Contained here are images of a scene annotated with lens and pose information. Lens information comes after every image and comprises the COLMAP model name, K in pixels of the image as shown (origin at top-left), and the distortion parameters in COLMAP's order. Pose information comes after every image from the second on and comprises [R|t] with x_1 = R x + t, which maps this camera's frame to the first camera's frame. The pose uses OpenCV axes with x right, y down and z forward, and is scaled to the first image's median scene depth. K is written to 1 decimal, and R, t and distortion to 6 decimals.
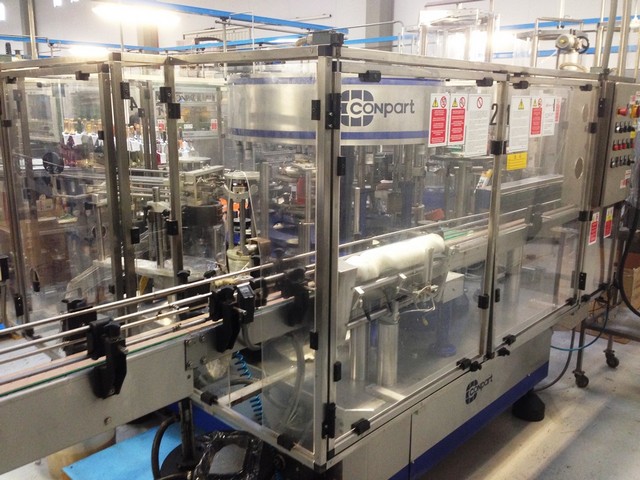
lens RADIAL K [[584.0, 0, 320.0], [0, 584.0, 240.0], [0, 0, 1]] dist [0.013505, 0.006763]
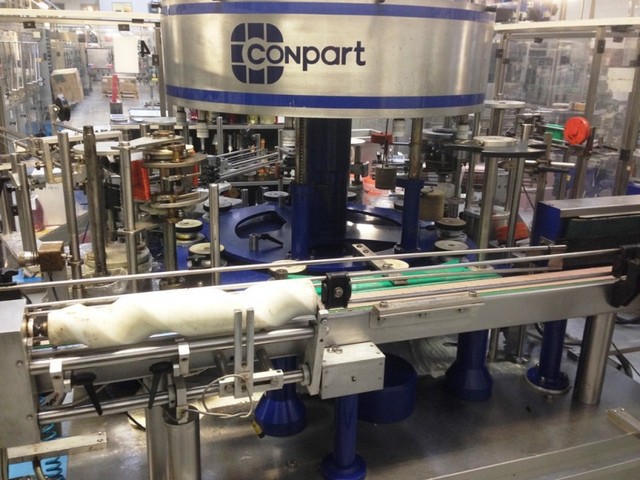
lens RADIAL K [[584.0, 0, 320.0], [0, 584.0, 240.0], [0, 0, 1]] dist [0.013505, 0.006763]
pose [[0.887121, 0.153891, -0.435124, 0.418431], [-0.124477, 0.987615, 0.095511, -0.098096], [0.444434, -0.030567, 0.895290, 0.468057]]
